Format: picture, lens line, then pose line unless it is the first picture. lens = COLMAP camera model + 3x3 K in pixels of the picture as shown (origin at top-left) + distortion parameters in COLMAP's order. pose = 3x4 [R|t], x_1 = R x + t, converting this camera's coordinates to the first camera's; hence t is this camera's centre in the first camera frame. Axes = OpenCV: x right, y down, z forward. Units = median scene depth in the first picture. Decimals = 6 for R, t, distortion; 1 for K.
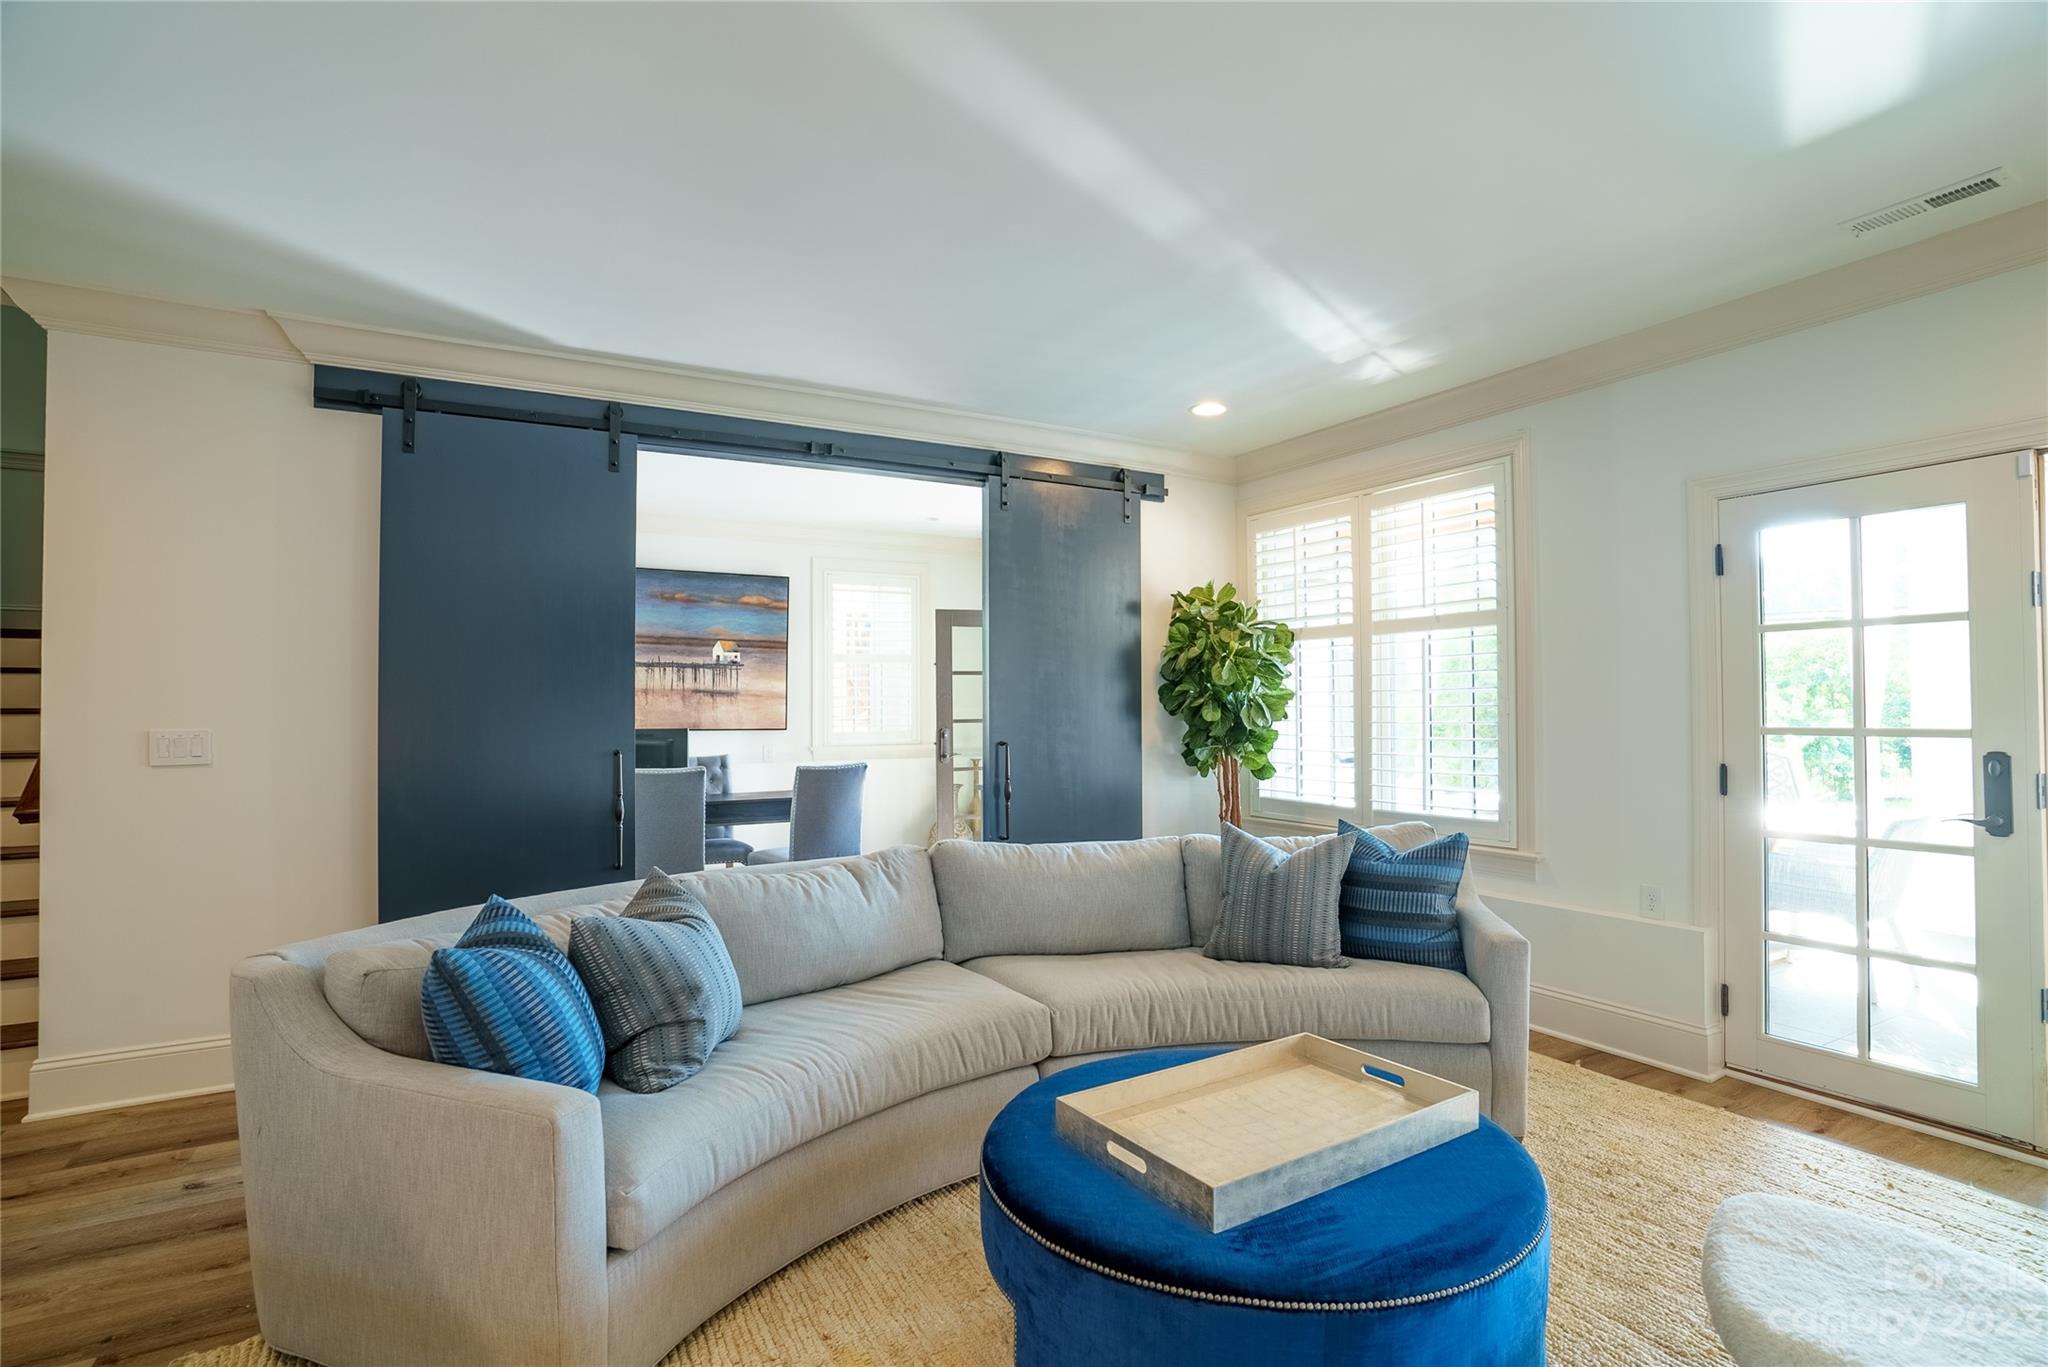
lens RADIAL K [[1002.6, 0, 1034.7], [0, 1002.6, 687.1], [0, 0, 1]] dist [-0.098847, 0.059829]
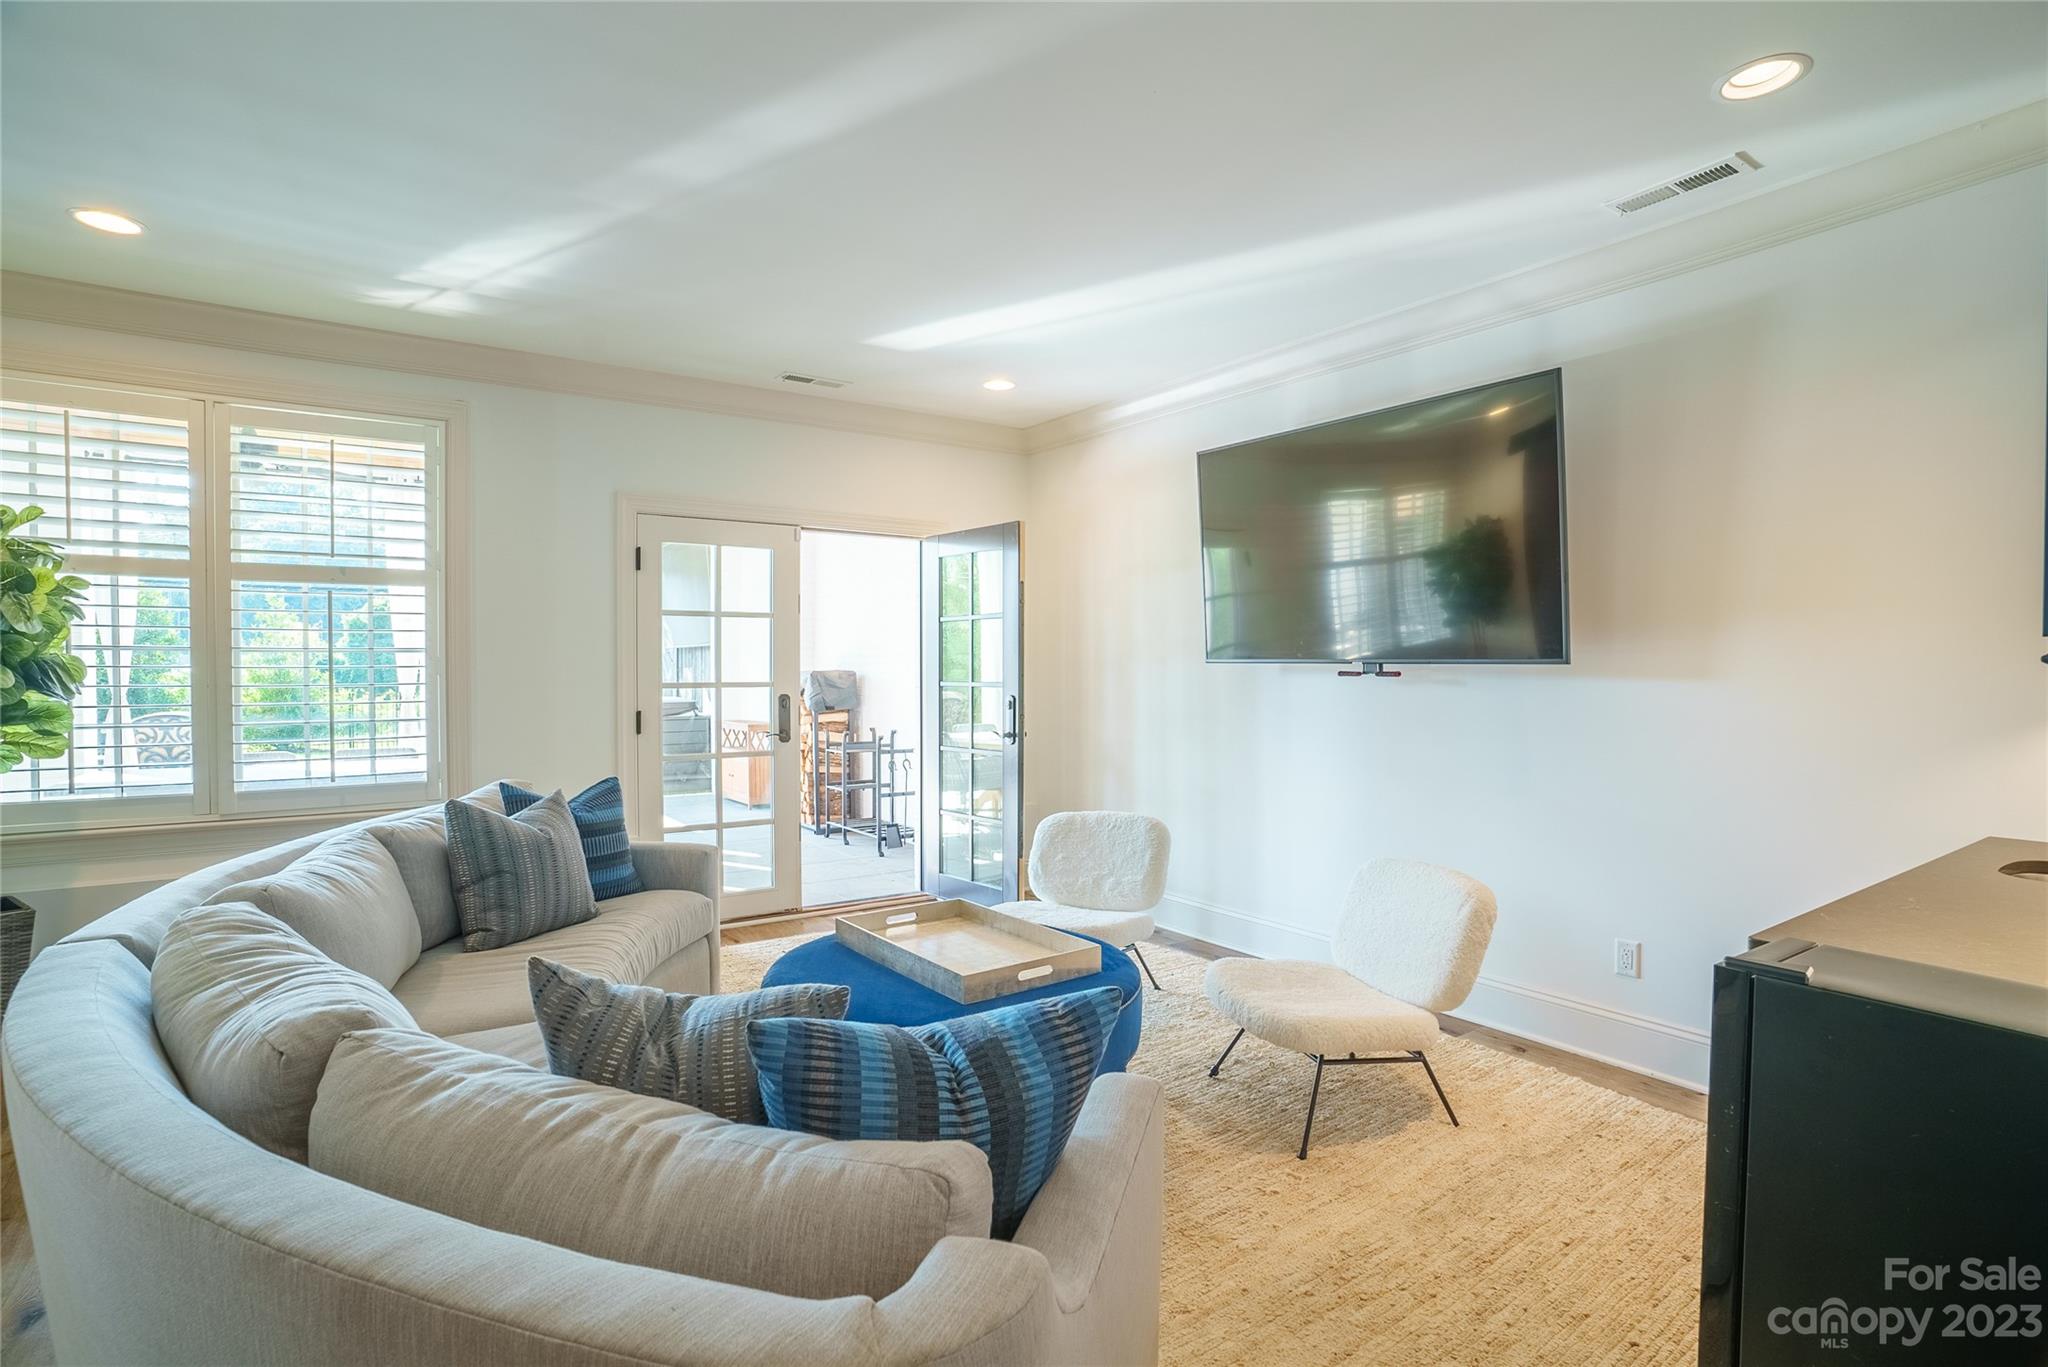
lens RADIAL K [[1002.6, 0, 1034.7], [0, 1002.6, 687.1], [0, 0, 1]] dist [-0.098847, 0.059829]
pose [[-0.085475, -0.012208, 0.996266, -0.518883], [-0.016583, 0.999804, 0.010829, 0.016284], [-0.996202, -0.015596, -0.085660, 0.426840]]
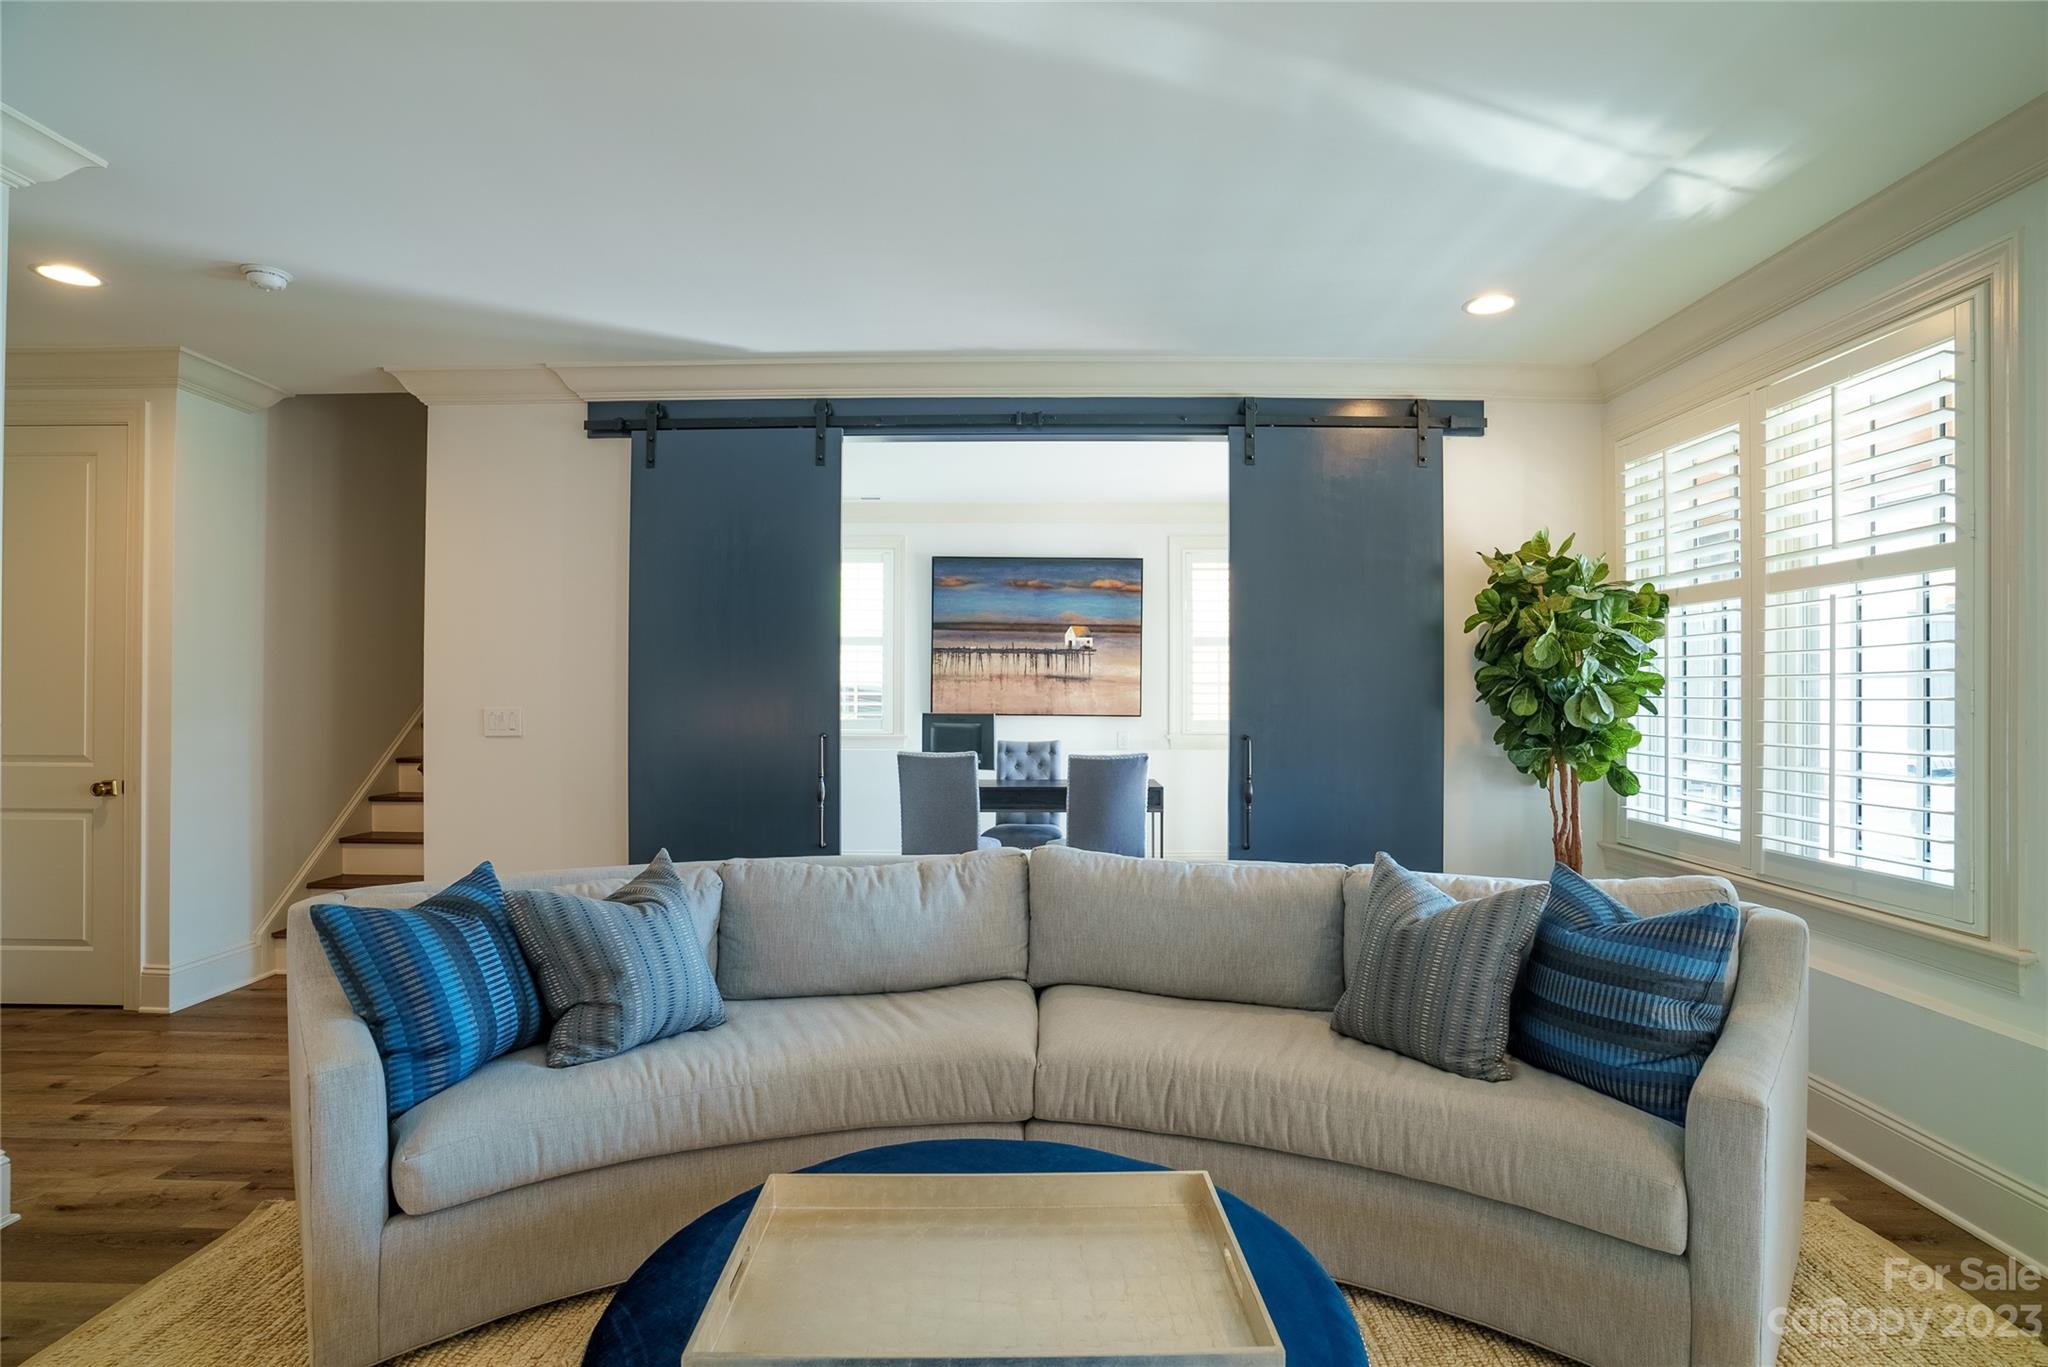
lens RADIAL K [[1008.6, 0, 1024.0], [0, 1008.6, 683.5], [0, 0, 1]] dist [-0.076577, 0.035396]
pose [[0.858196, 0.002827, -0.513315, 0.256332], [0.002726, 0.999946, 0.010065, 0.001080], [0.513316, -0.010037, 0.858141, 0.168454]]
